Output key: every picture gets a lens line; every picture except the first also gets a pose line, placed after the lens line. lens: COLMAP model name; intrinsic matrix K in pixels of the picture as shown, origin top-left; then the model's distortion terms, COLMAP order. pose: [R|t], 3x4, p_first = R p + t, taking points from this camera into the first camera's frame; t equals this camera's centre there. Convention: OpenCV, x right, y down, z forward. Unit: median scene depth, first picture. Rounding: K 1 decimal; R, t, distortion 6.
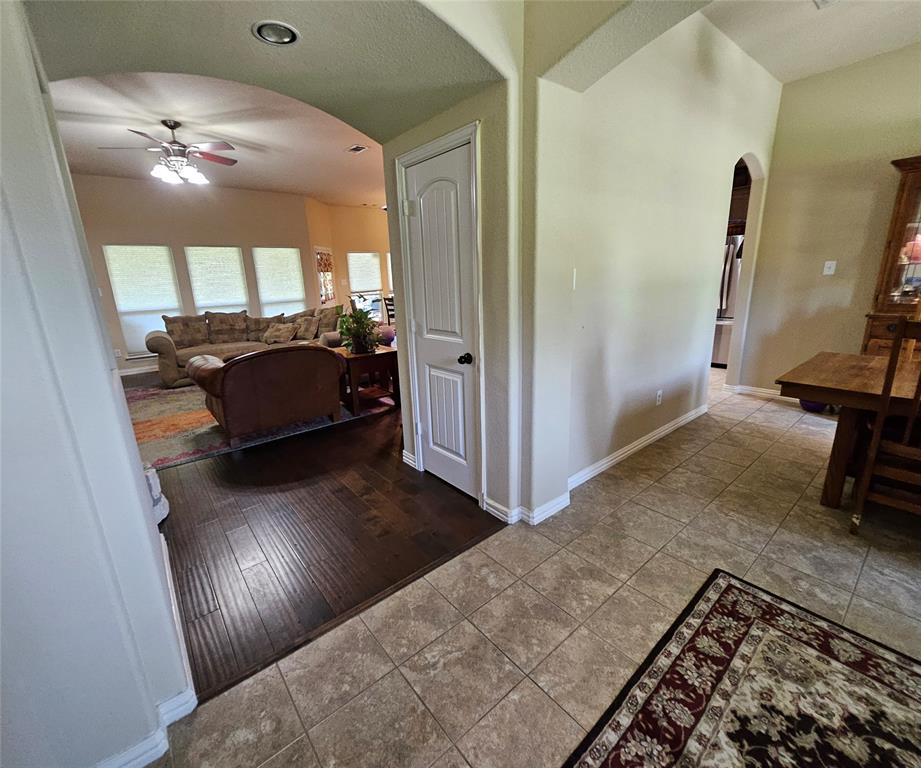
lens RADIAL K [[403.4, 0, 454.4], [0, 403.4, 380.6], [0, 0, 1]] dist [0.003785, -0.001132]
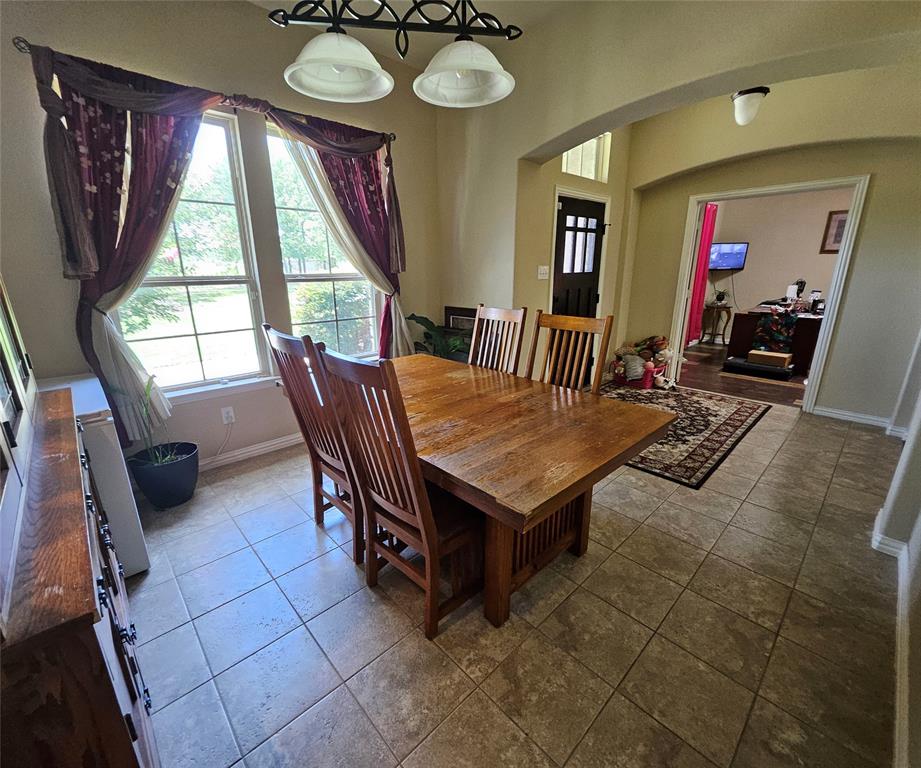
lens RADIAL K [[403.9, 0, 456.9], [0, 403.9, 383.1], [0, 0, 1]] dist [0.003247, -0.000574]
pose [[-0.996543, 0.060402, -0.057041, 1.456707], [0.022511, 0.857222, 0.514455, -0.538352], [0.079971, 0.511392, -0.855618, 1.846580]]
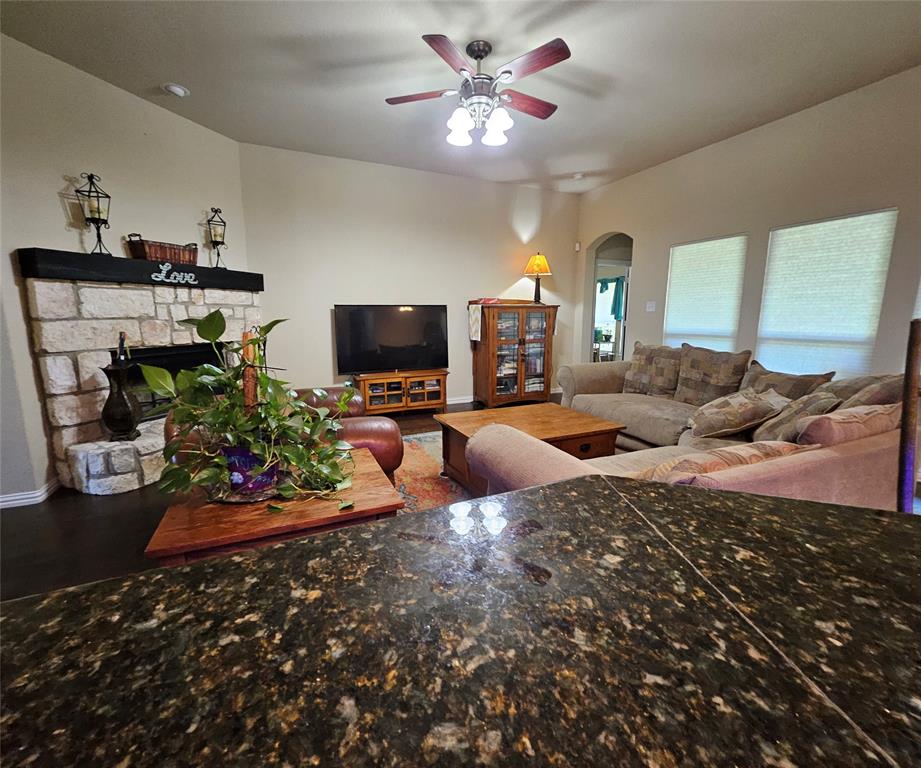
lens RADIAL K [[403.4, 0, 454.4], [0, 403.4, 380.6], [0, 0, 1]] dist [0.003785, -0.001132]
pose [[-0.253965, 0.191333, -0.948100, 0.066708], [-0.231921, 0.939595, 0.251740, -0.597456], [0.938996, 0.283818, -0.194250, 2.579649]]
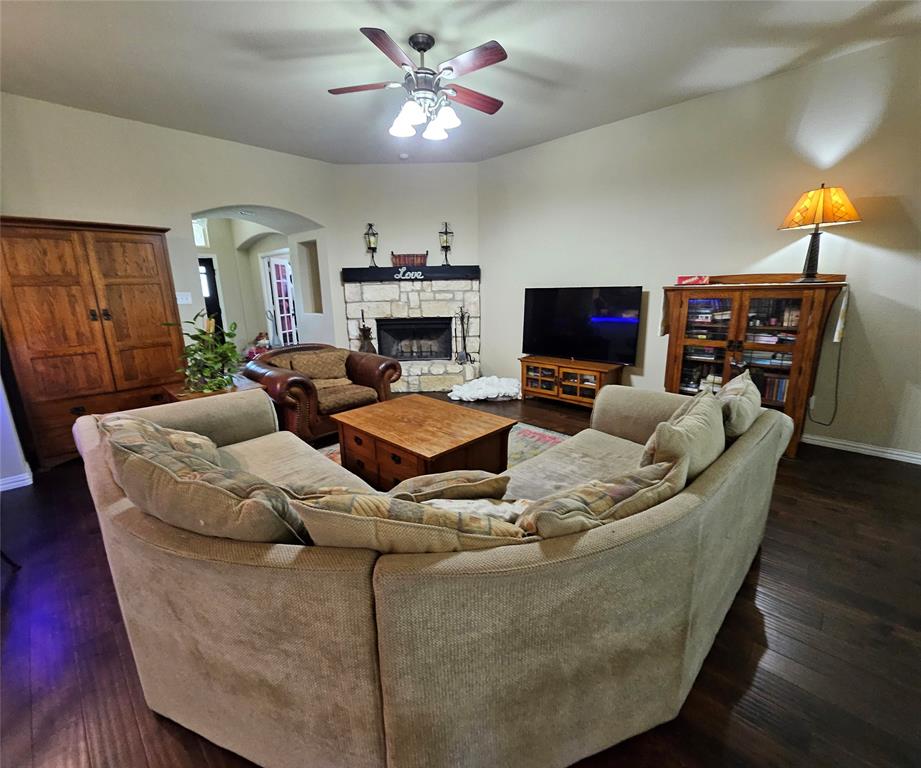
lens RADIAL K [[403.4, 0, 454.4], [0, 403.4, 380.6], [0, 0, 1]] dist [0.003785, -0.001132]
pose [[-0.992112, 0.078236, -0.097948, -1.344741], [0.023659, 0.884160, 0.466585, -0.947975], [0.123105, 0.460587, -0.879036, 3.808154]]
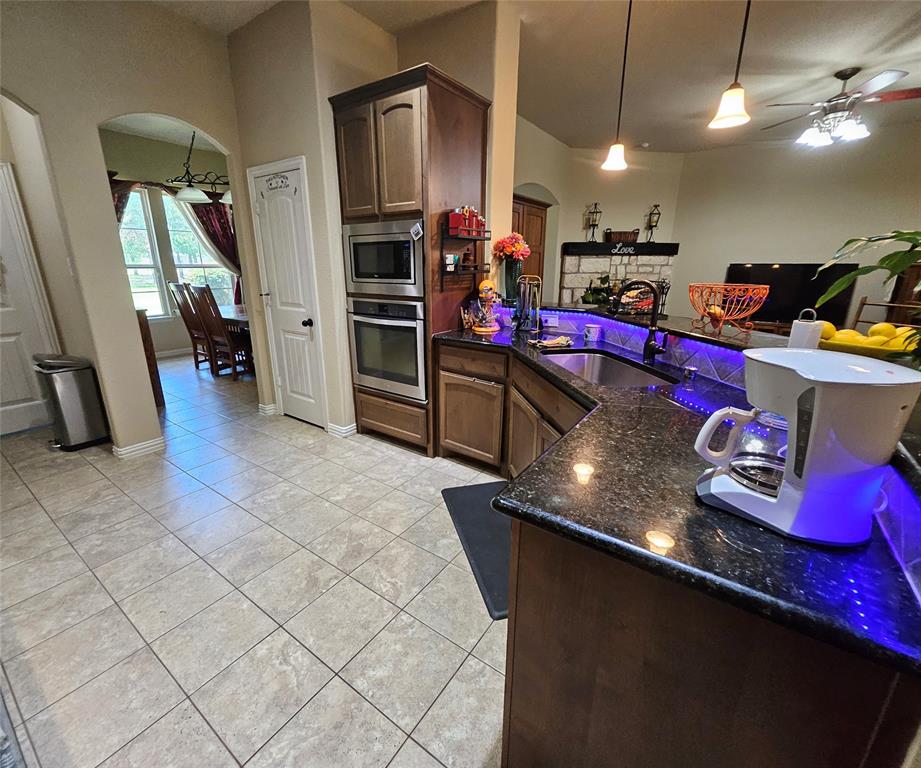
lens RADIAL K [[406.6, 0, 454.9], [0, 406.6, 376.9], [0, 0, 1]] dist [0.004240, 0.000188]
pose [[-0.963564, 0.103615, -0.246595, 0.810326], [-0.036404, 0.862541, 0.504675, -1.008960], [0.264990, 0.495264, -0.827342, 3.786835]]
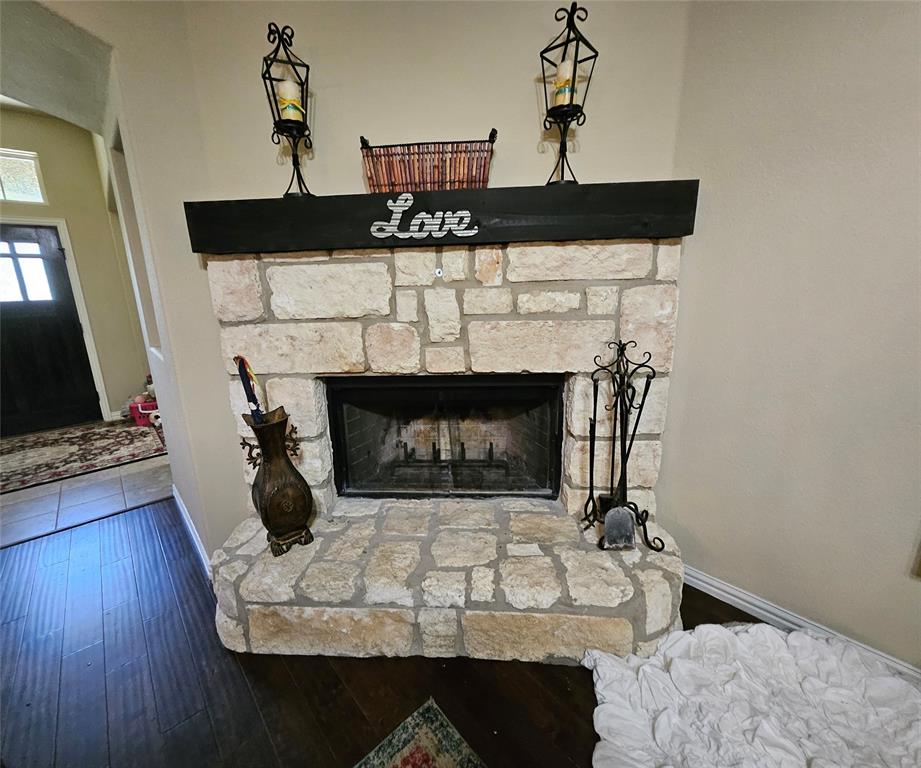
lens RADIAL K [[403.4, 0, 454.4], [0, 403.4, 380.6], [0, 0, 1]] dist [0.003785, -0.001132]
pose [[-0.997485, 0.068235, -0.019157, -1.385277], [0.051484, 0.883388, 0.465806, -0.389959], [0.048707, 0.463649, -0.884679, 1.787319]]
